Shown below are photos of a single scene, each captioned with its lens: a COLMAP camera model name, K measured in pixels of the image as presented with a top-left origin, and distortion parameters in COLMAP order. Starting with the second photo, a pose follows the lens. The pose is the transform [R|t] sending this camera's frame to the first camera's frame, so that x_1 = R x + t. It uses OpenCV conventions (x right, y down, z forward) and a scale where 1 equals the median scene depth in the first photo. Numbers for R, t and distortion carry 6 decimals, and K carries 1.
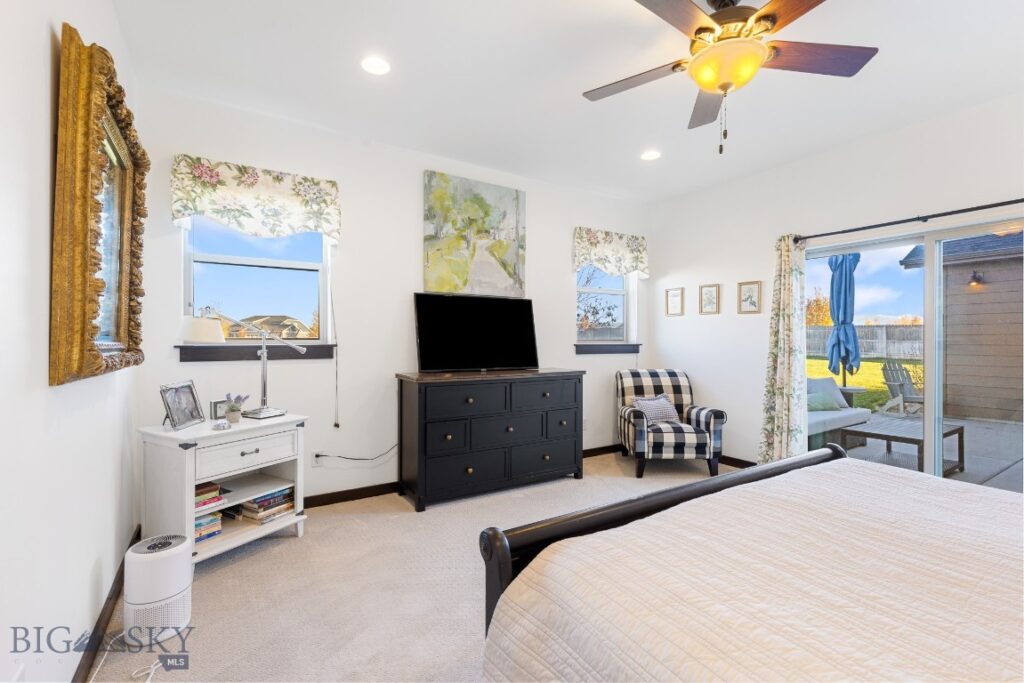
lens RADIAL K [[464.4, 0, 512.7], [0, 464.4, 339.5], [0, 0, 1]] dist [0.010529, -0.000172]
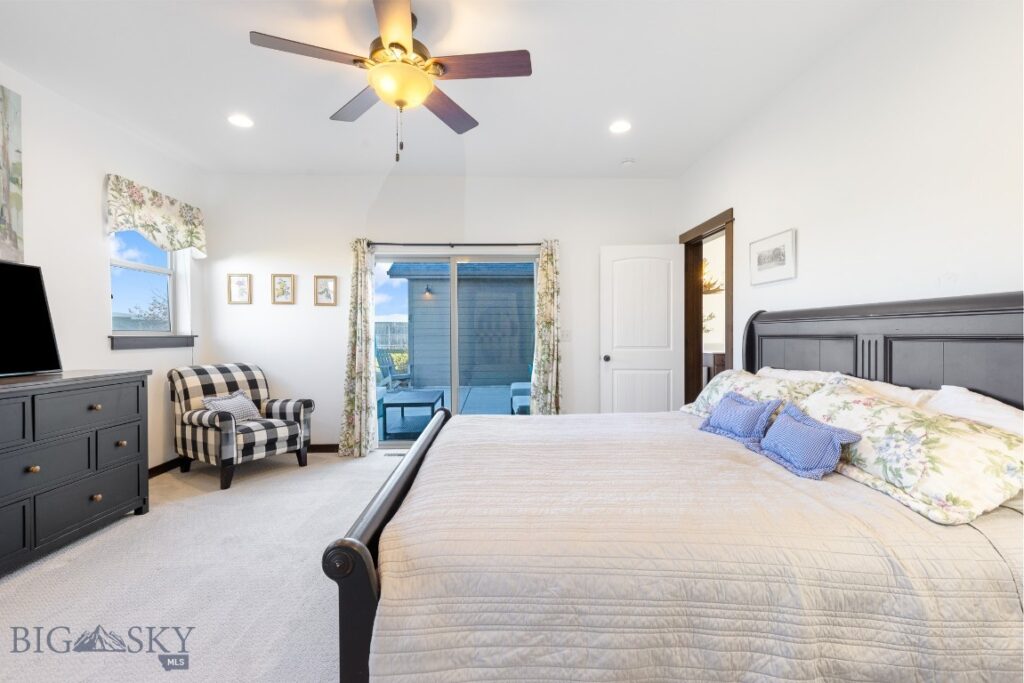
lens RADIAL K [[464.4, 0, 513.8], [0, 464.4, 337.5], [0, 0, 1]] dist [0.010529, -0.000172]
pose [[0.501291, -0.008228, 0.865240, -0.197173], [0.003842, 0.999966, 0.007283, 0.010694], [-0.865270, -0.000326, 0.501306, 0.096690]]
